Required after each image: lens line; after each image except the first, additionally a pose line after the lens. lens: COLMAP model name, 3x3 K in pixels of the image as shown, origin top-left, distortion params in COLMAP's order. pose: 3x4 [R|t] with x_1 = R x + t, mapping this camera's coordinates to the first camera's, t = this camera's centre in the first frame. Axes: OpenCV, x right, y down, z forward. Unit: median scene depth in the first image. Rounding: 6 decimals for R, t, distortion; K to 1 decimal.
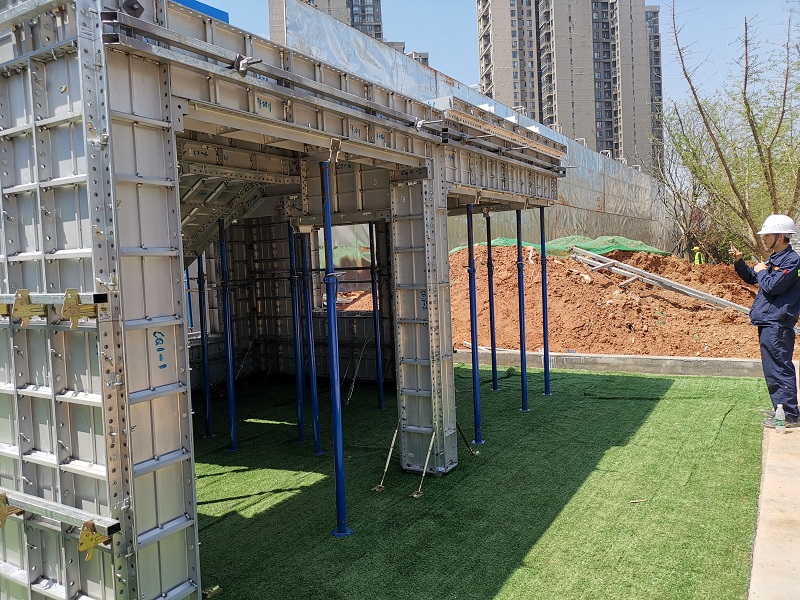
lens RADIAL K [[613.4, 0, 400.0], [0, 613.4, 300.0], [0, 0, 1]] dist [0.044627, -0.037866]
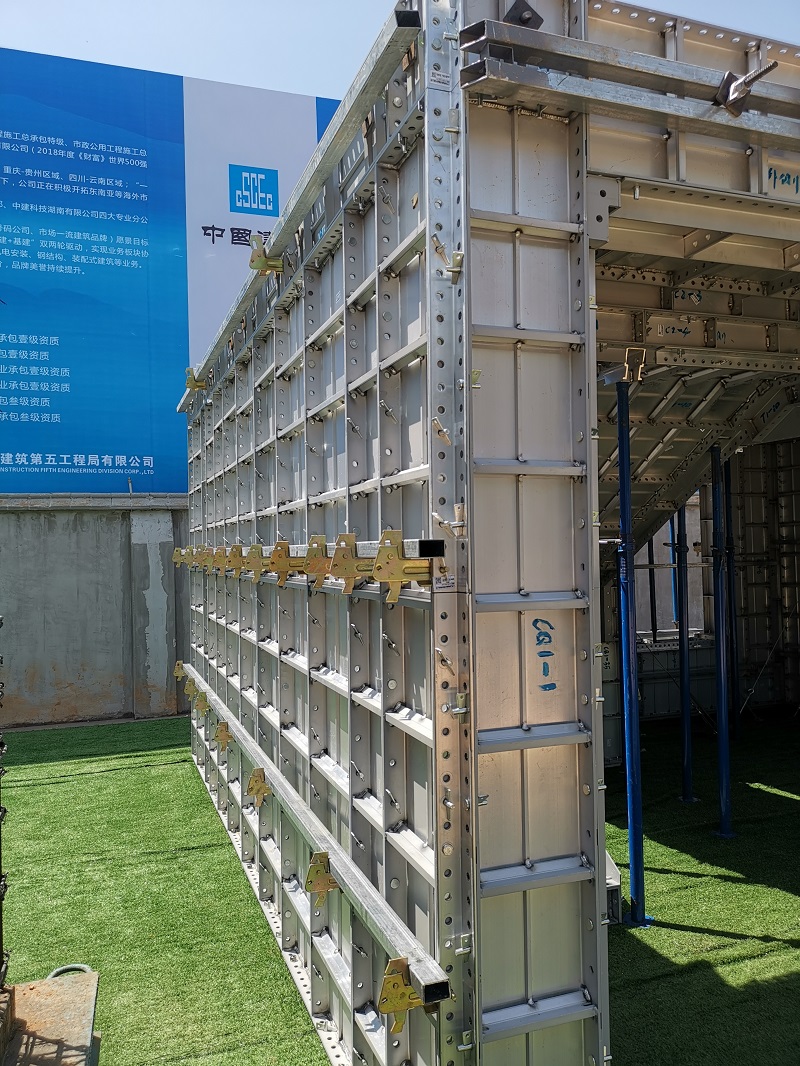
lens RADIAL K [[817.4, 0, 400.0], [0, 817.4, 533.0], [0, 0, 1]] dist [0.044627, -0.037866]
pose [[0.780817, 0.014455, -0.624593, -0.050977], [-0.053899, 0.997563, -0.044294, 0.015125], [0.622431, 0.068251, 0.779693, 0.373808]]
